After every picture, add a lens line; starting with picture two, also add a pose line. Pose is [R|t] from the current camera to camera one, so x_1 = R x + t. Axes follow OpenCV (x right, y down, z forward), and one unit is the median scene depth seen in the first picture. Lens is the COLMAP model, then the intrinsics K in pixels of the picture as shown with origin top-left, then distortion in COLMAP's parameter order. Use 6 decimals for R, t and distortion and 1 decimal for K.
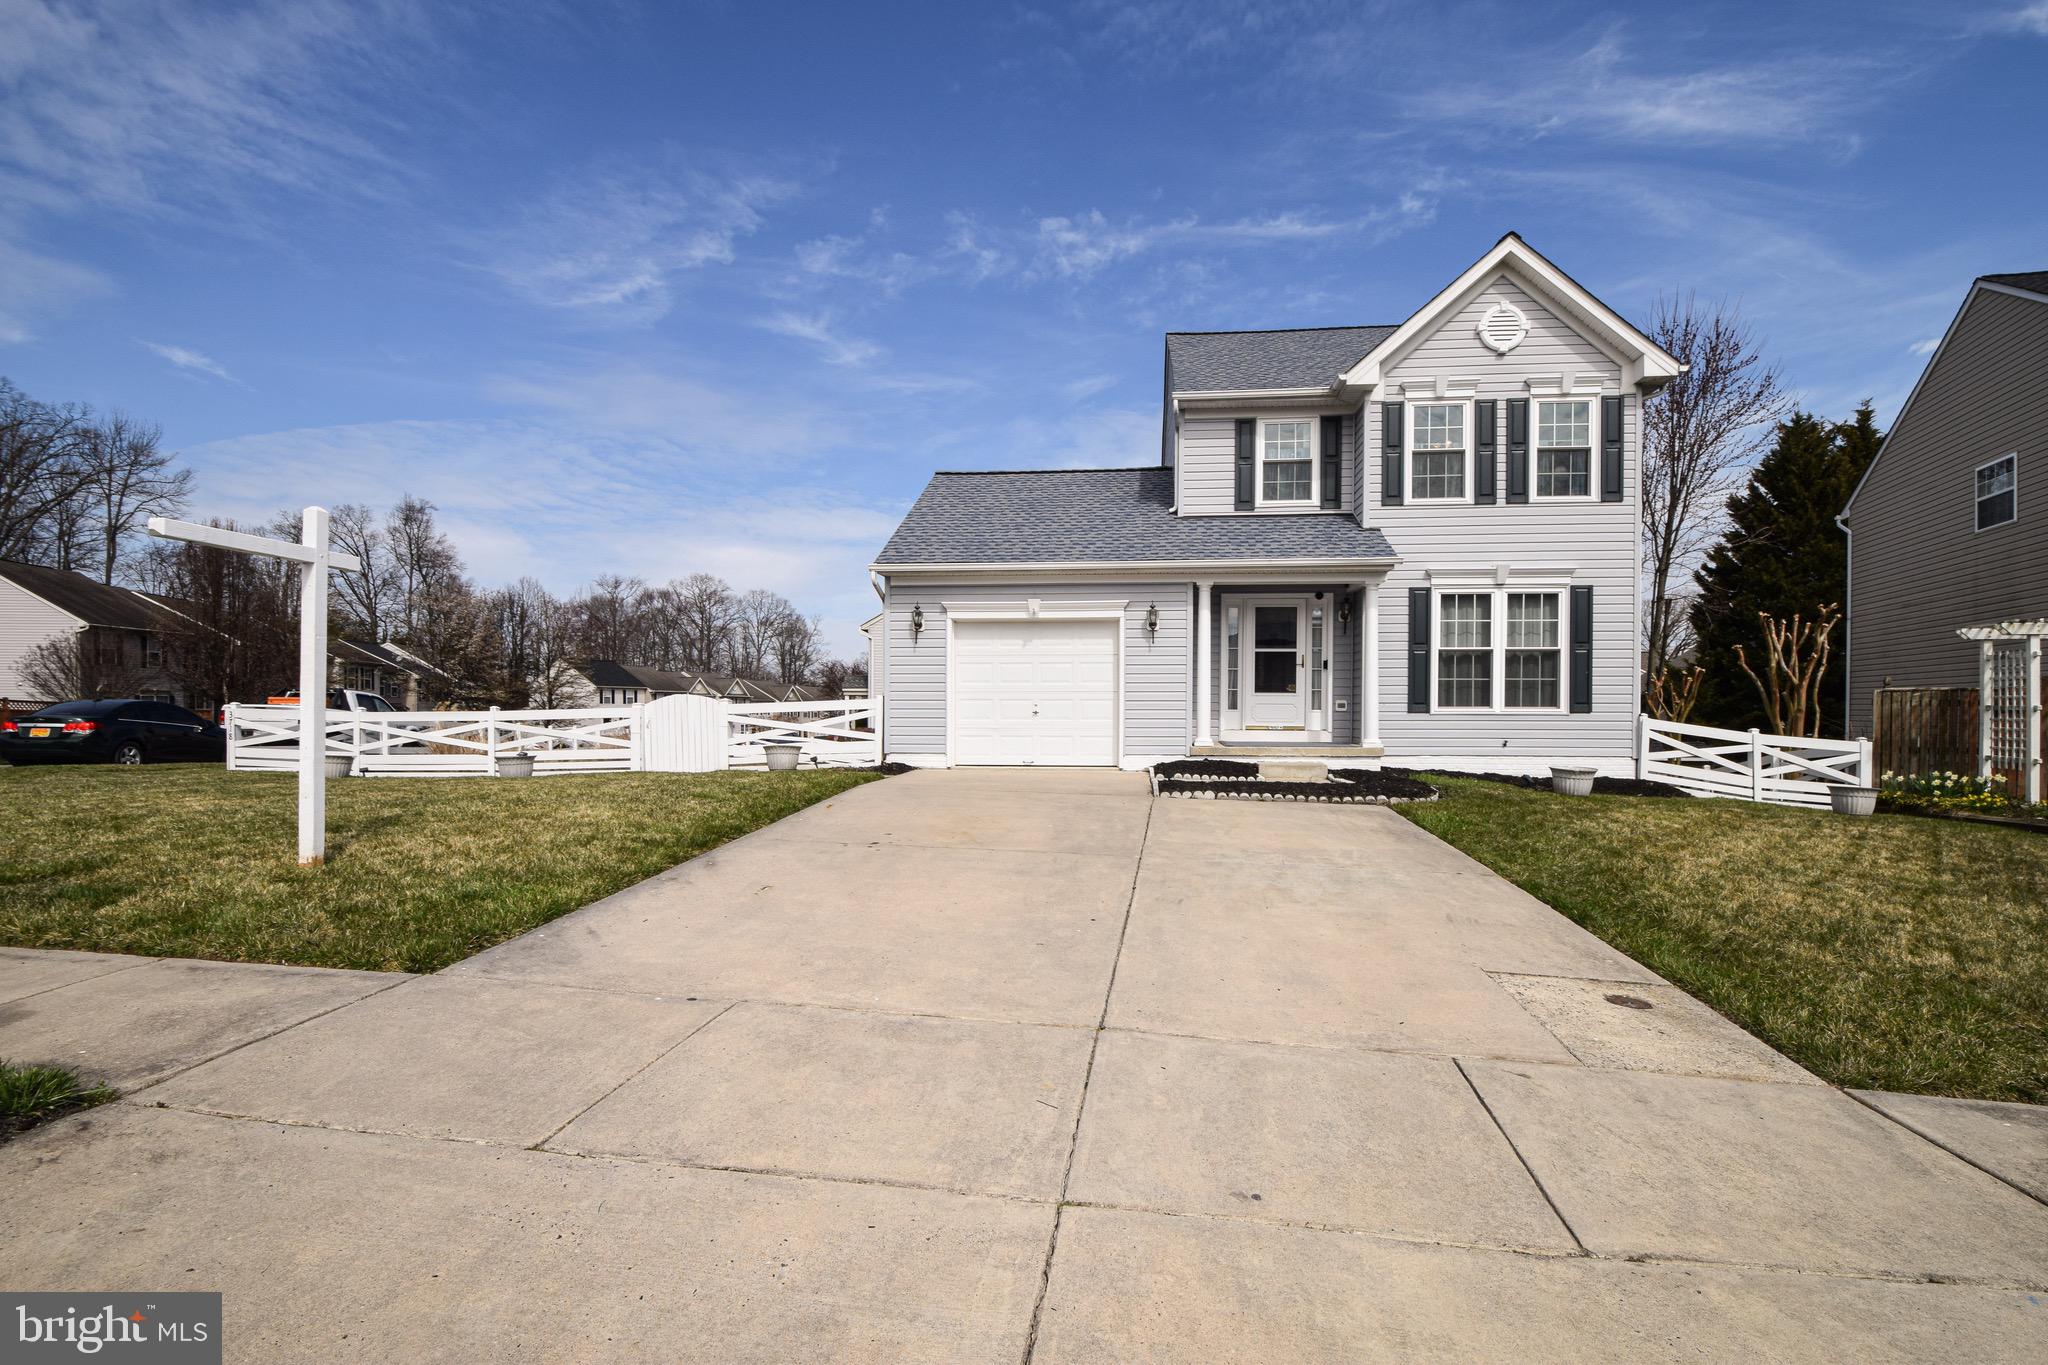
lens RADIAL K [[901.8, 0, 1057.0], [0, 901.8, 719.3], [0, 0, 1]] dist [0.011800, -0.021293]
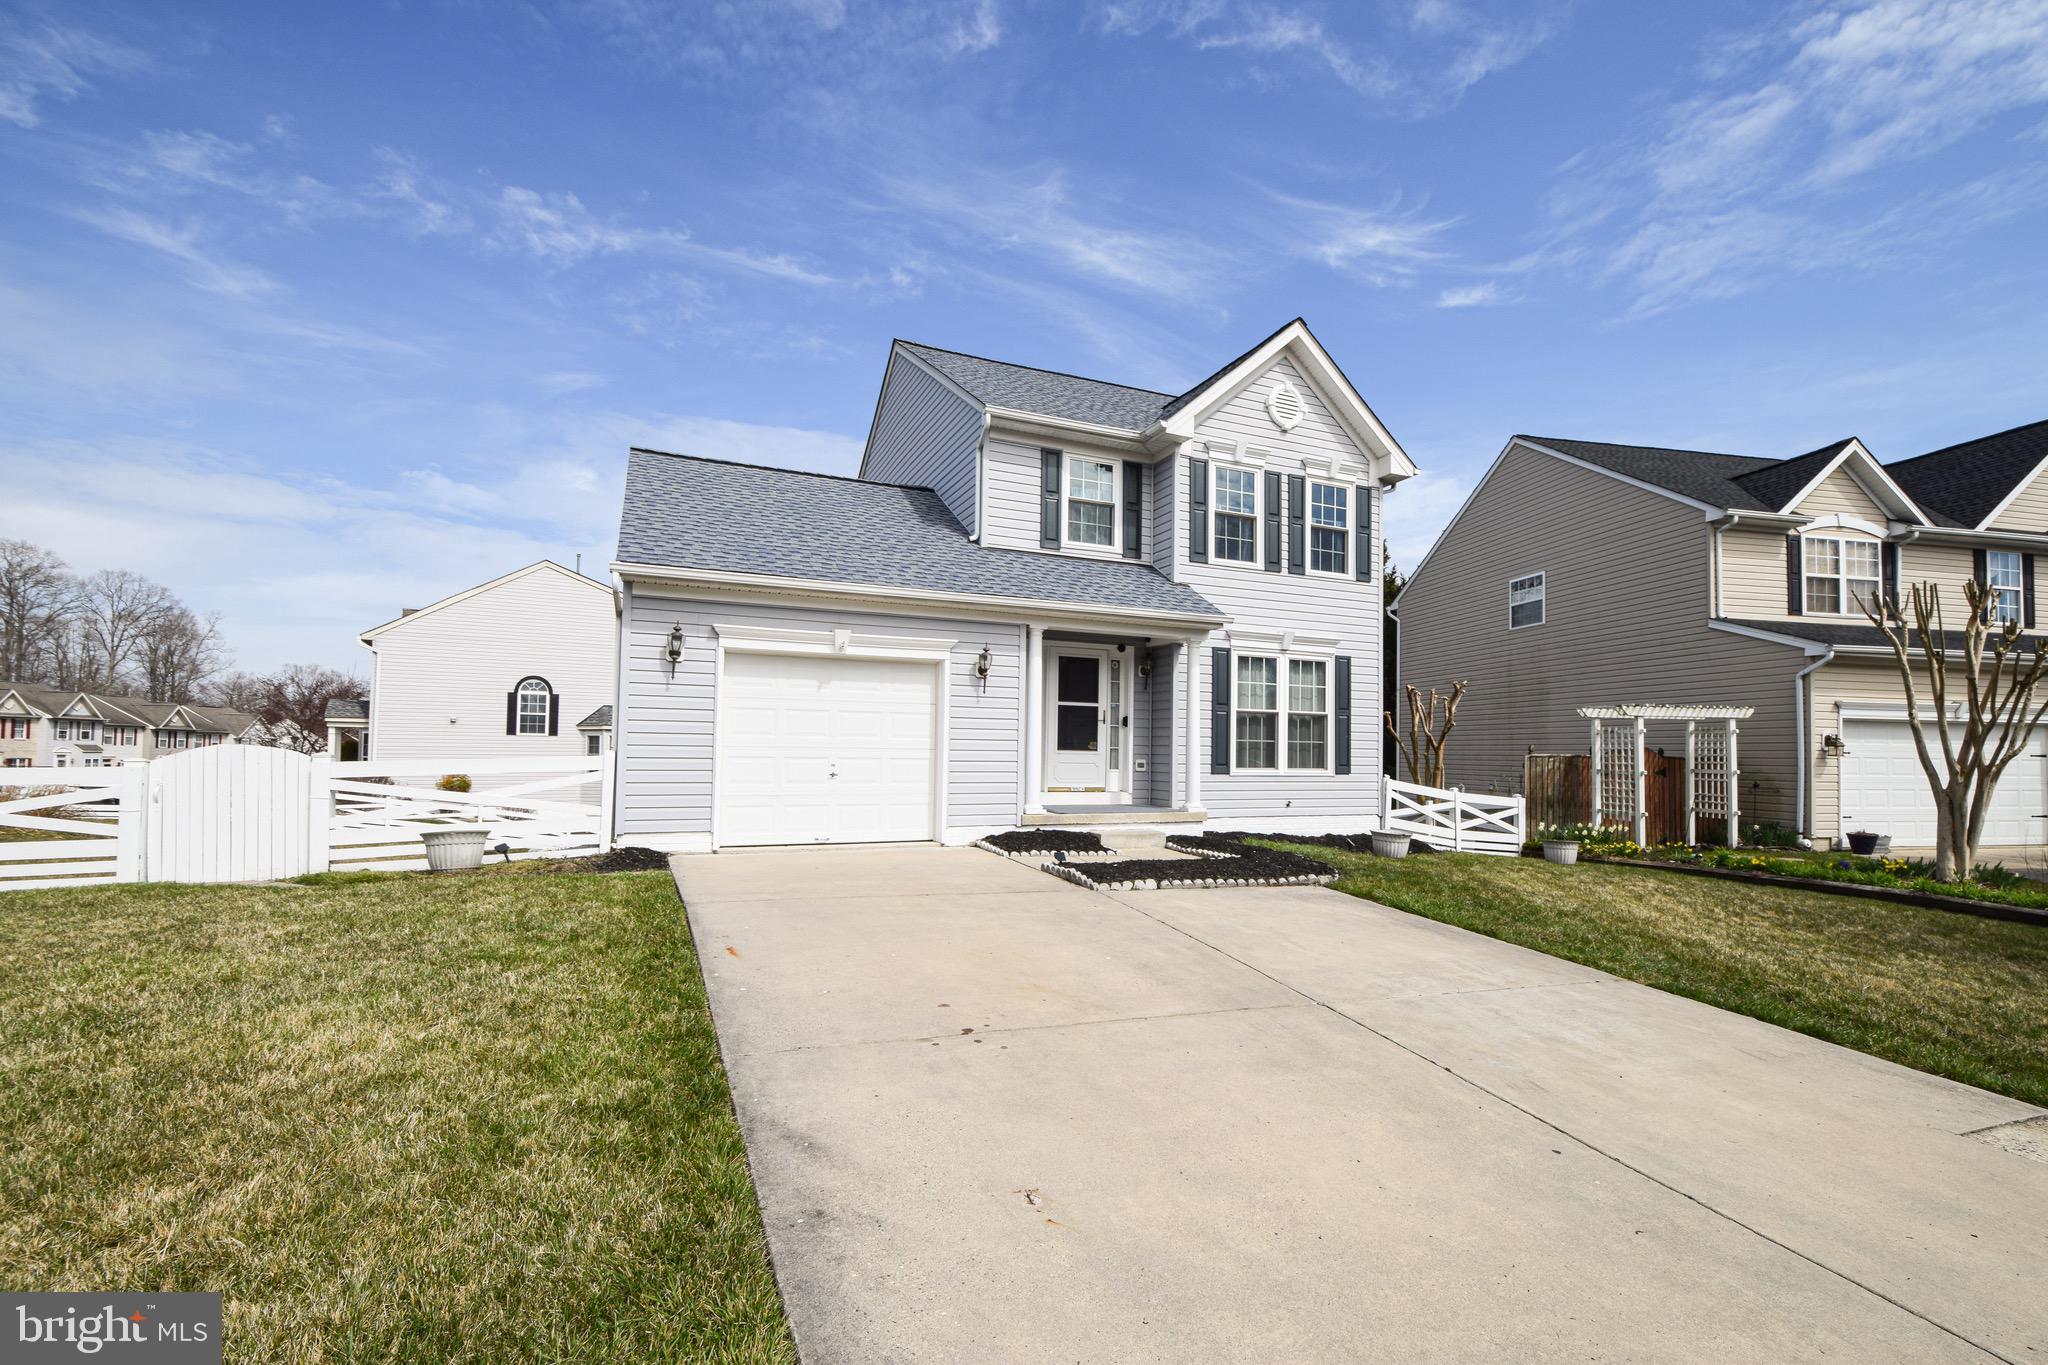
lens RADIAL K [[901.8, 0, 1057.0], [0, 901.8, 719.3], [0, 0, 1]] dist [0.011800, -0.021293]
pose [[0.870105, 0.027400, 0.492104, -0.241982], [-0.008362, 0.999130, -0.040846, -0.025252], [-0.492795, 0.031425, 0.869578, 0.228919]]
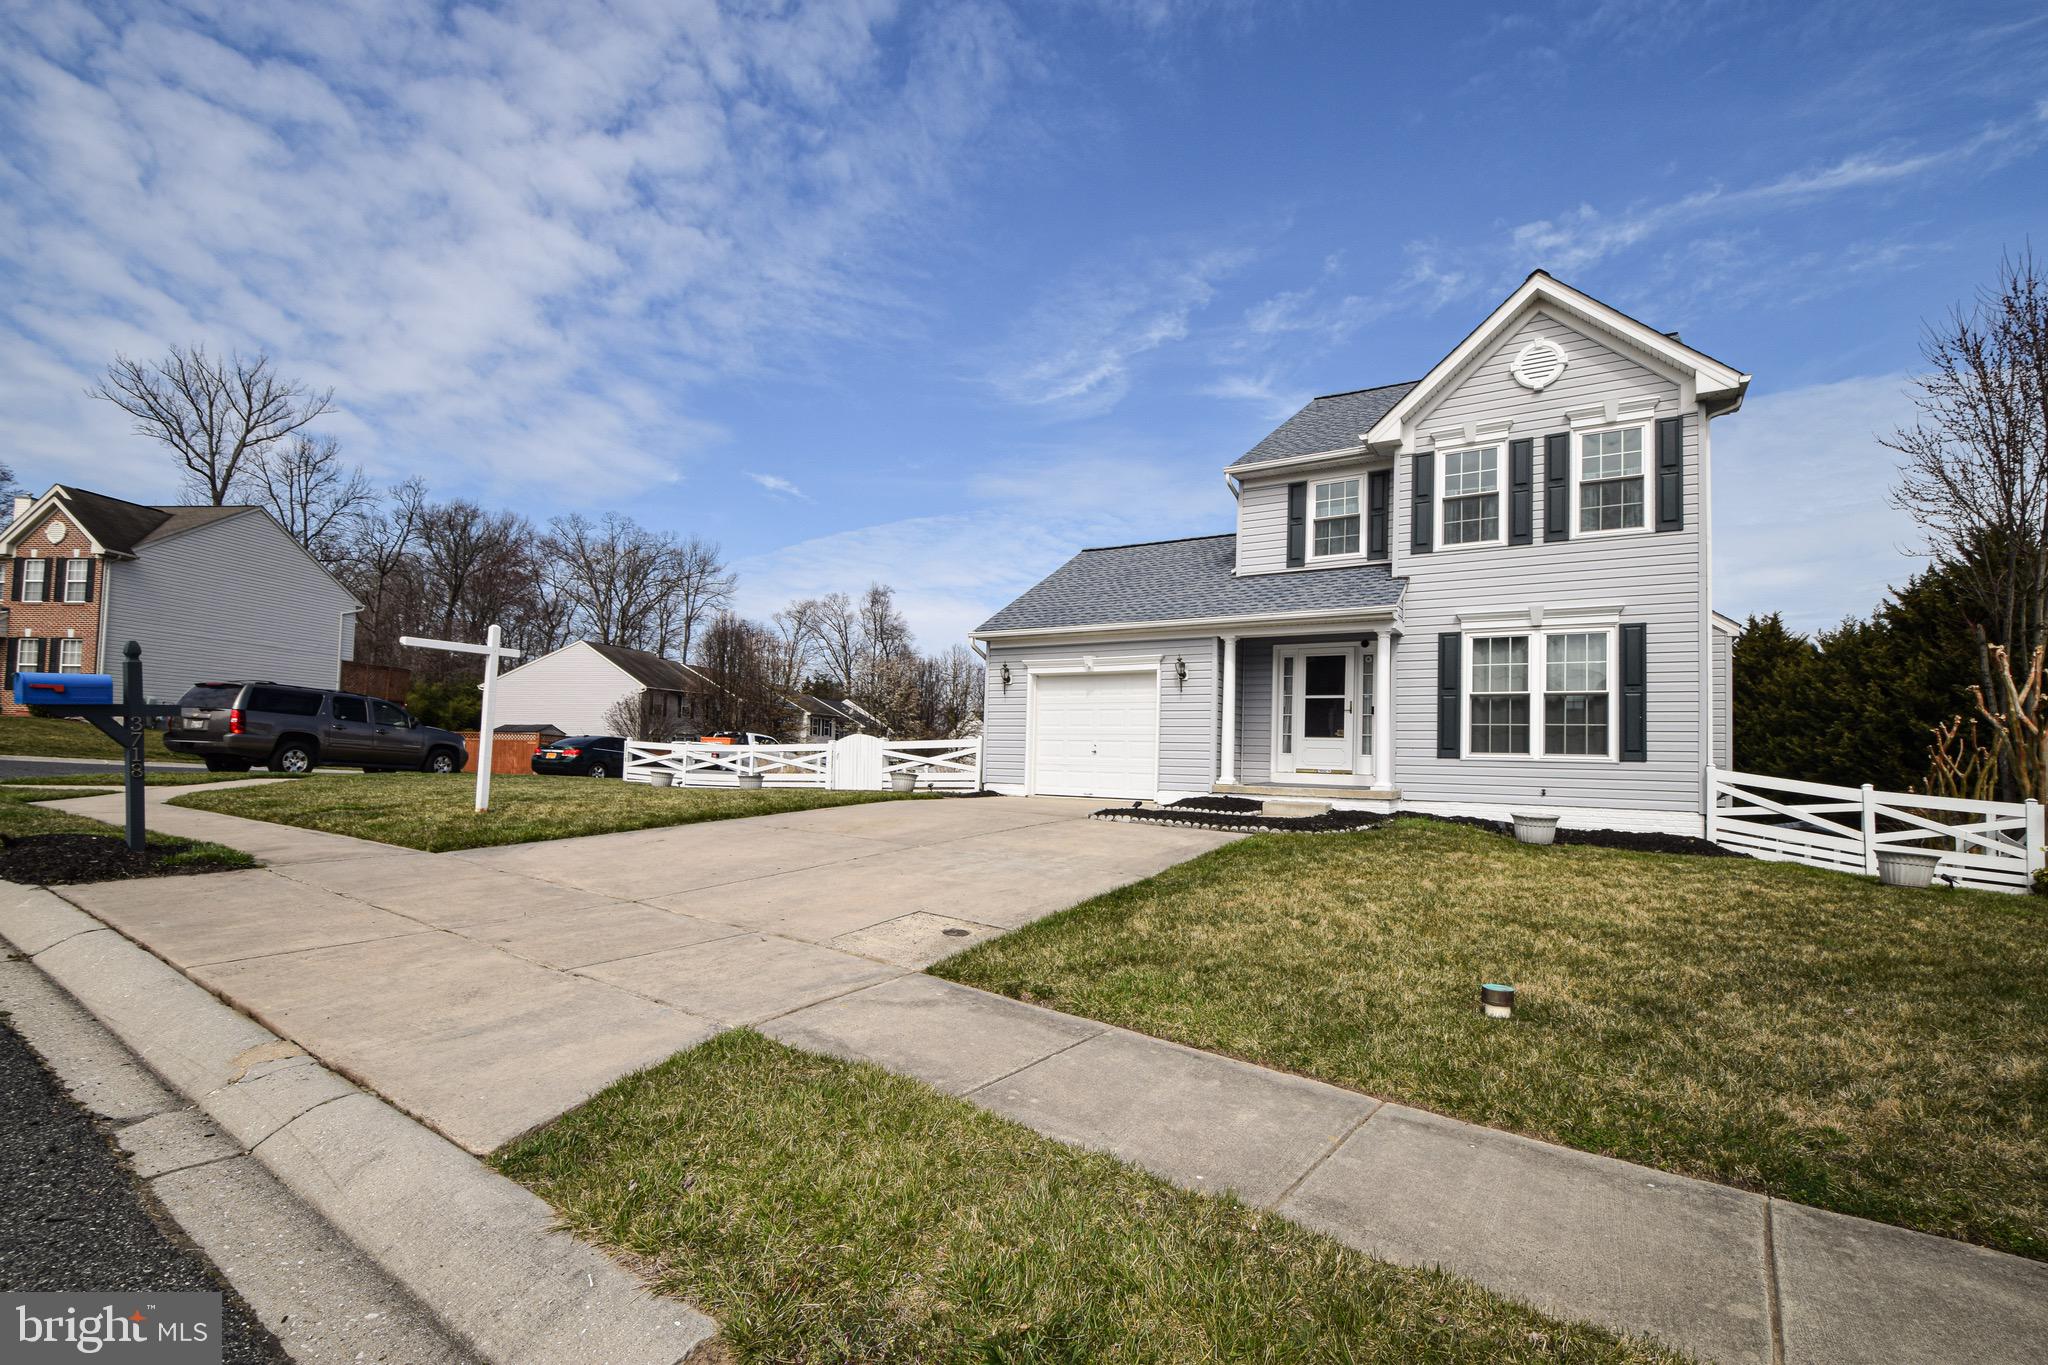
lens RADIAL K [[901.8, 0, 1057.0], [0, 901.8, 719.3], [0, 0, 1]] dist [0.011800, -0.021293]
pose [[0.899819, 0.000907, -0.436262, 0.447538], [-0.026590, 0.998253, -0.052768, 0.013779], [0.435452, 0.059082, 0.898271, -0.079112]]
